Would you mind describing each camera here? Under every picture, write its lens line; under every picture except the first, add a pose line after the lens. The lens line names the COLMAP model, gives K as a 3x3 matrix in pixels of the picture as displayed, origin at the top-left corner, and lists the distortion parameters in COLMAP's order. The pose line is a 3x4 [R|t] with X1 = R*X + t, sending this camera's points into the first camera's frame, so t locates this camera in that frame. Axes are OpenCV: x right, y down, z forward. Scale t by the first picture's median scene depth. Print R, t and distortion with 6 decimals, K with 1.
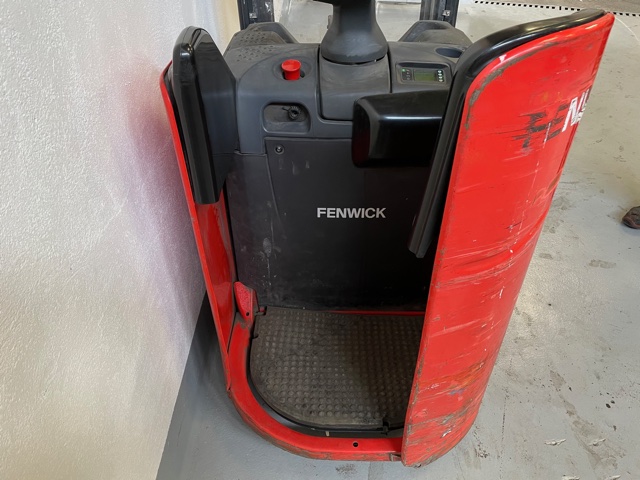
lens RADIAL K [[484.6, 0, 320.0], [0, 484.6, 237.2], [0, 0, 1]] dist [0.075021, -0.084141]
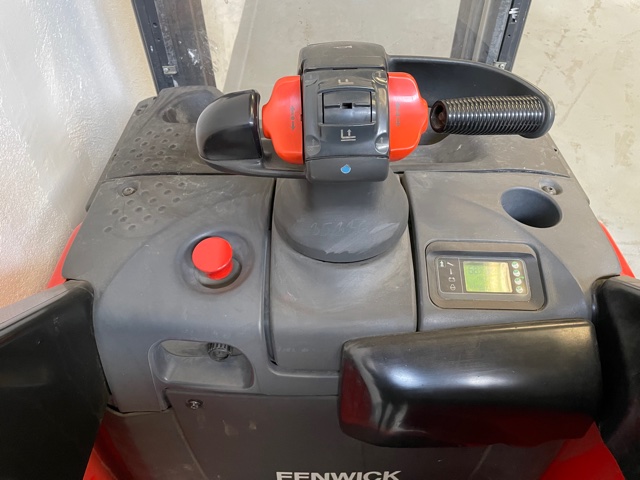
lens RADIAL K [[484.6, 0, 320.0], [0, 484.6, 237.2], [0, 0, 1]] dist [0.075021, -0.084141]
pose [[0.999819, -0.010757, 0.015716, 0.041083], [0.008869, 0.993258, 0.115584, -0.418694], [-0.016853, -0.115424, 0.993173, 0.515722]]
